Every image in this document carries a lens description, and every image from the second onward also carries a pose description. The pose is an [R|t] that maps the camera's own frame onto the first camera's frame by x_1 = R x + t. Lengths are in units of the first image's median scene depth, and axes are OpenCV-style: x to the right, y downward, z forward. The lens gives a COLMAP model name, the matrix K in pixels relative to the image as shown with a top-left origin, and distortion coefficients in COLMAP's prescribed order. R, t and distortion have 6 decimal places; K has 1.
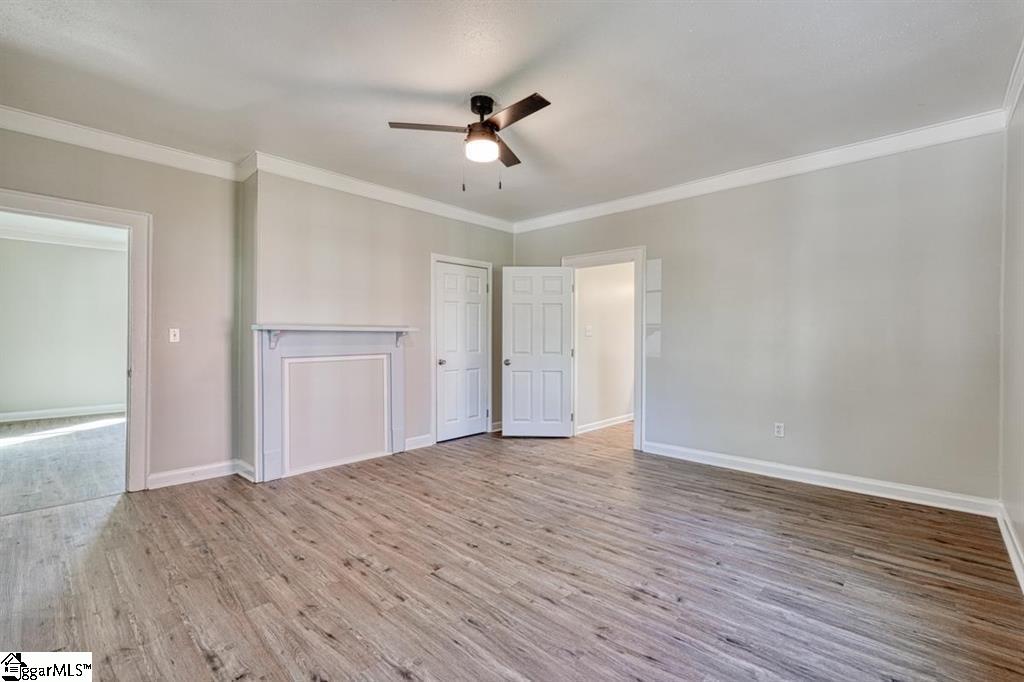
lens RADIAL K [[448.2, 0, 514.2], [0, 448.2, 336.7], [0, 0, 1]] dist [0.002214, -0.000284]
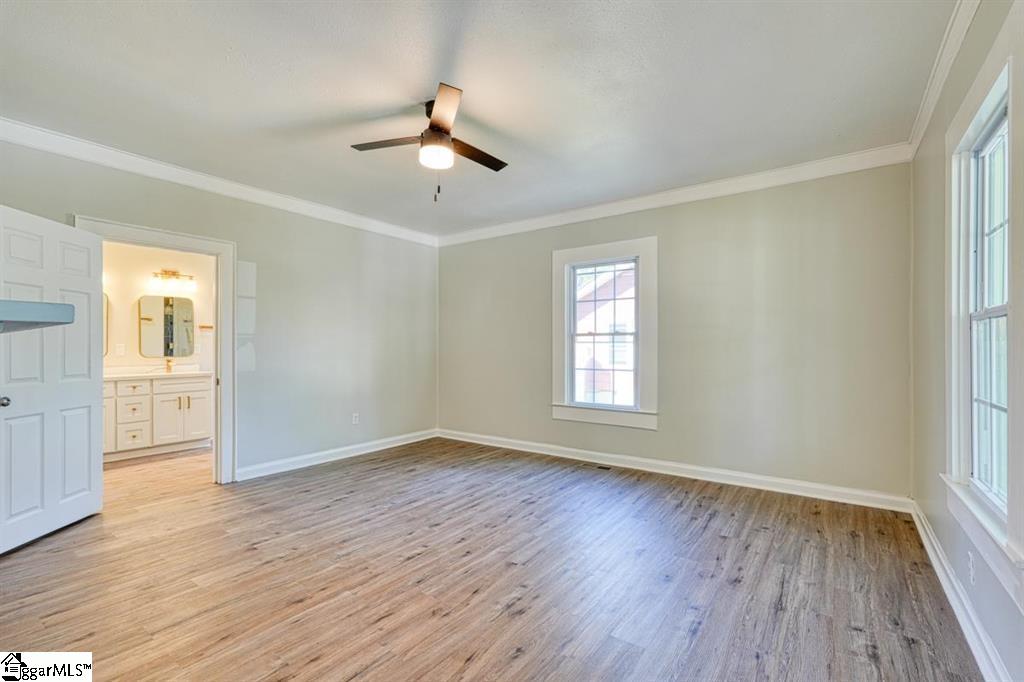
lens RADIAL K [[448.2, 0, 514.2], [0, 448.2, 336.7], [0, 0, 1]] dist [0.002214, -0.000284]
pose [[-0.121321, 0.022668, 0.992355, -0.946079], [-0.001086, 0.999736, -0.022969, -0.003987], [-0.992613, -0.003864, -0.121264, 0.852203]]
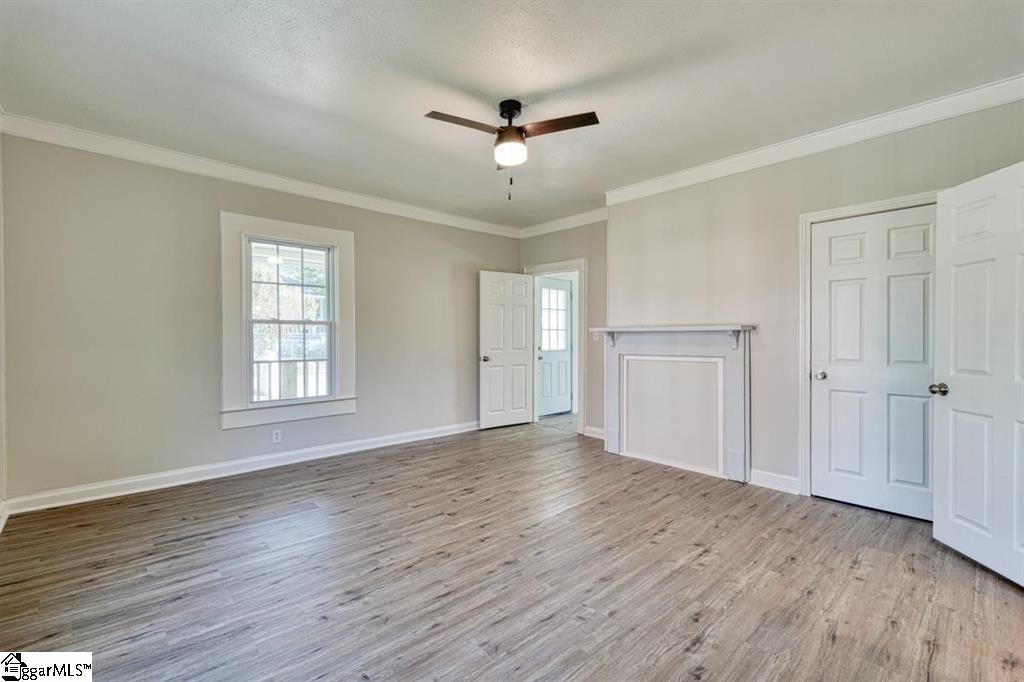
lens RADIAL K [[448.2, 0, 514.2], [0, 448.2, 336.7], [0, 0, 1]] dist [0.002214, -0.000284]
pose [[-0.080075, -0.002299, -0.996786, 0.841685], [0.001657, 0.999996, -0.002439, 0.001396], [0.996788, -0.001847, -0.080070, 0.973753]]
